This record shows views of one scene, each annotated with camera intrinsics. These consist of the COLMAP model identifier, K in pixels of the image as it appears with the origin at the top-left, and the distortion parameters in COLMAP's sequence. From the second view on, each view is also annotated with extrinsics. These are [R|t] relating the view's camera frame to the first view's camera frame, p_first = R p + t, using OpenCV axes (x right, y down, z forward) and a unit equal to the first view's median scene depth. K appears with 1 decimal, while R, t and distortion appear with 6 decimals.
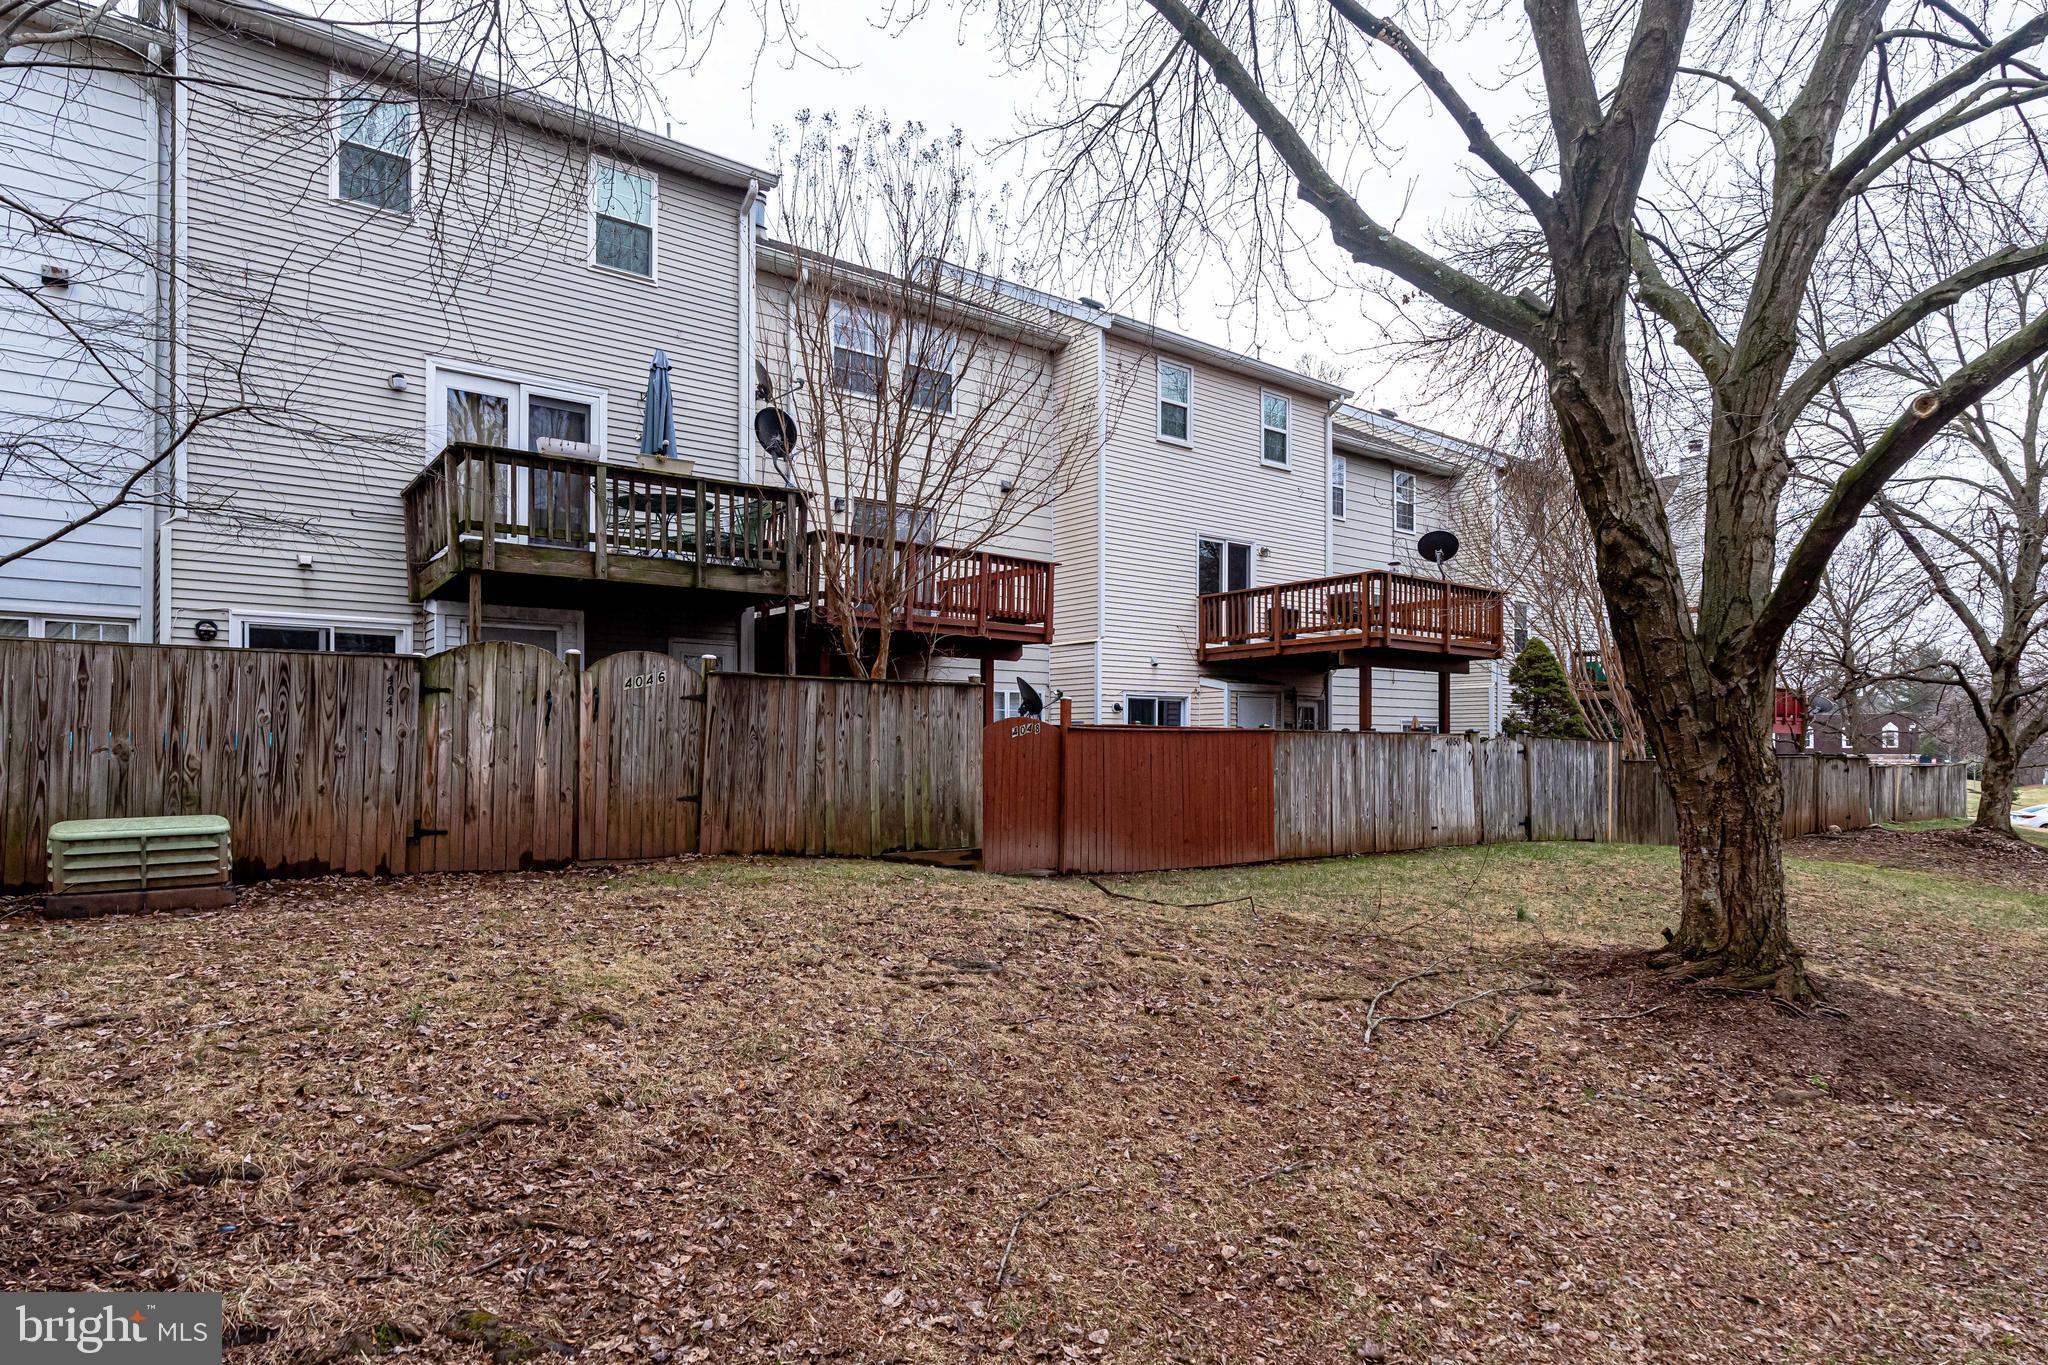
lens RADIAL K [[1159.2, 0, 1026.7], [0, 1159.2, 723.0], [0, 0, 1]] dist [0.000711, -0.000339]
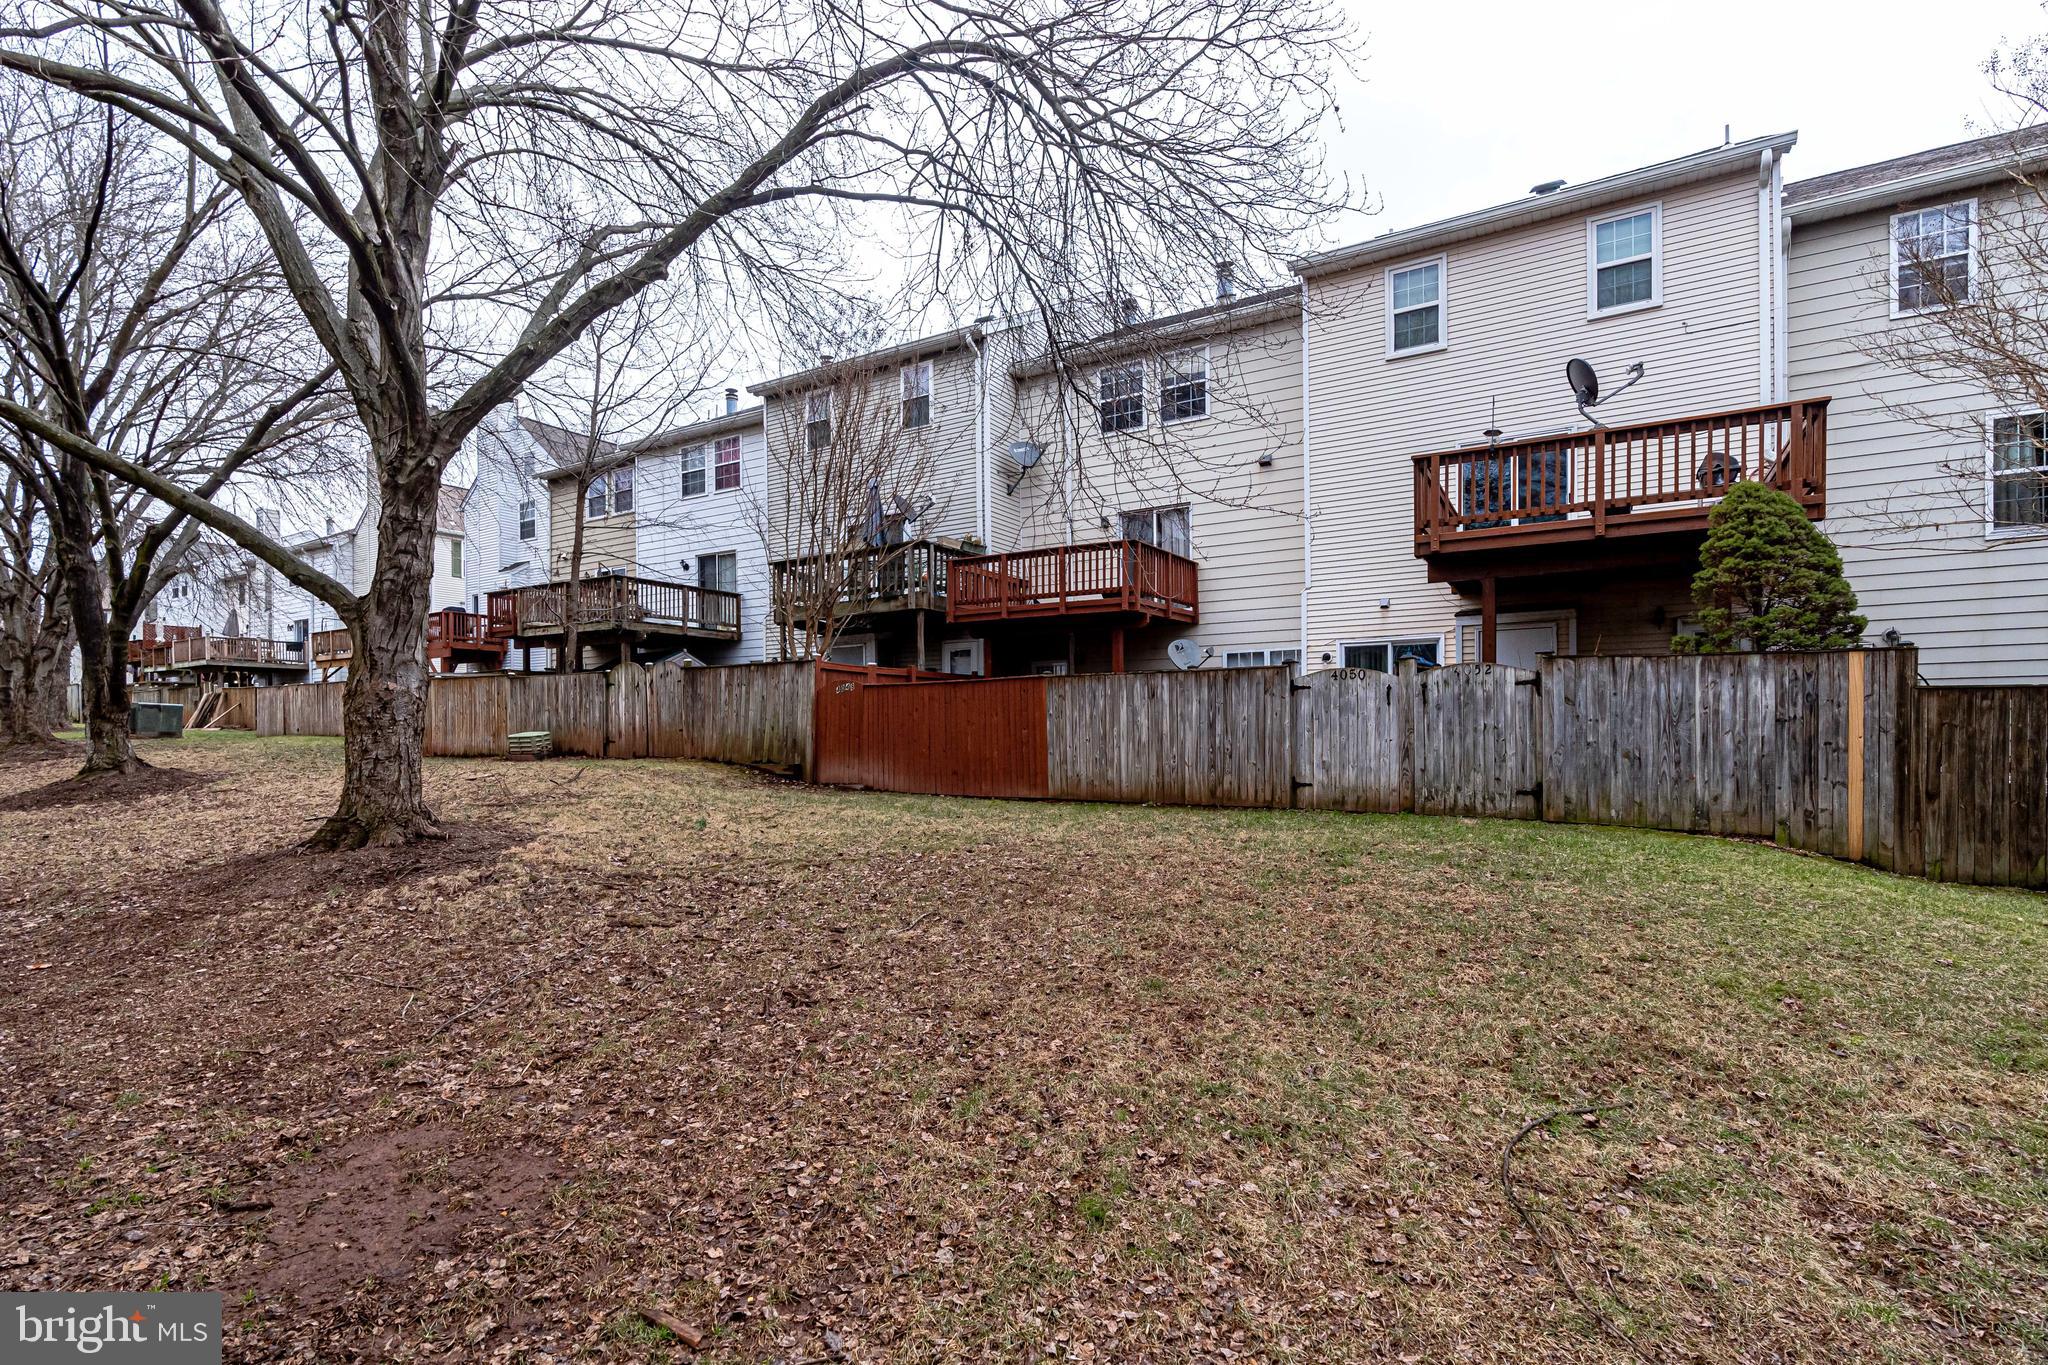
lens RADIAL K [[915.9, 0, 1031.1], [0, 915.9, 733.7], [0, 0, 1]] dist [-0.003579, -0.000339]
pose [[0.355056, -0.000148, -0.934845, 1.134862], [0.028964, 0.999522, 0.010842, 0.056192], [0.934396, -0.030927, 0.354890, 0.784298]]
